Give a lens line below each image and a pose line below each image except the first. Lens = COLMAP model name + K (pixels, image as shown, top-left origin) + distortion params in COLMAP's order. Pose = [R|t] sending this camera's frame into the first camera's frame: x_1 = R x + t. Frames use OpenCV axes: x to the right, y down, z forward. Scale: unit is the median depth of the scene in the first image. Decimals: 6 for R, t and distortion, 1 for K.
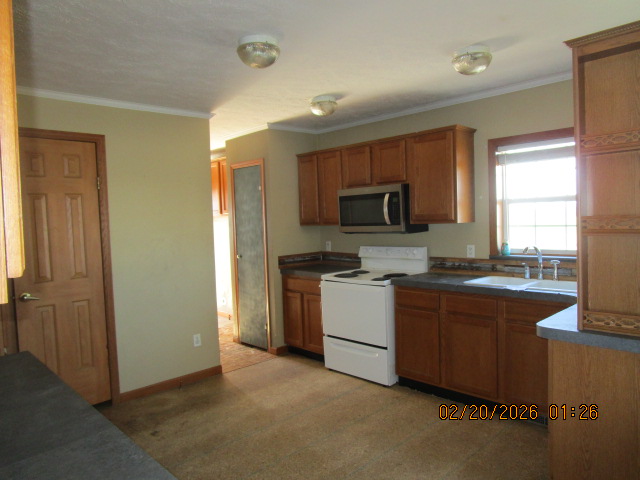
lens RADIAL K [[460.2, 0, 319.2], [0, 460.2, 241.1], [0, 0, 1]] dist [-0.005140, -0.000193]
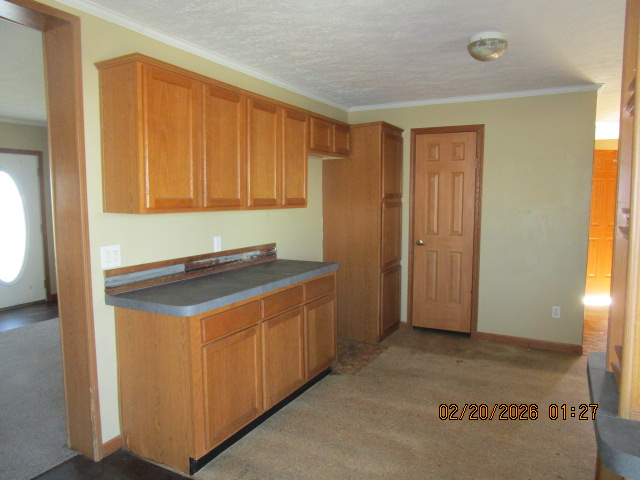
lens RADIAL K [[460.2, 0, 319.3], [0, 460.2, 238.2], [0, 0, 1]] dist [-0.005140, -0.000193]
pose [[0.328597, 0.130651, -0.935390, 0.595871], [-0.065464, 0.991155, 0.115442, -0.039754], [0.942199, 0.023301, 0.334243, 0.174469]]
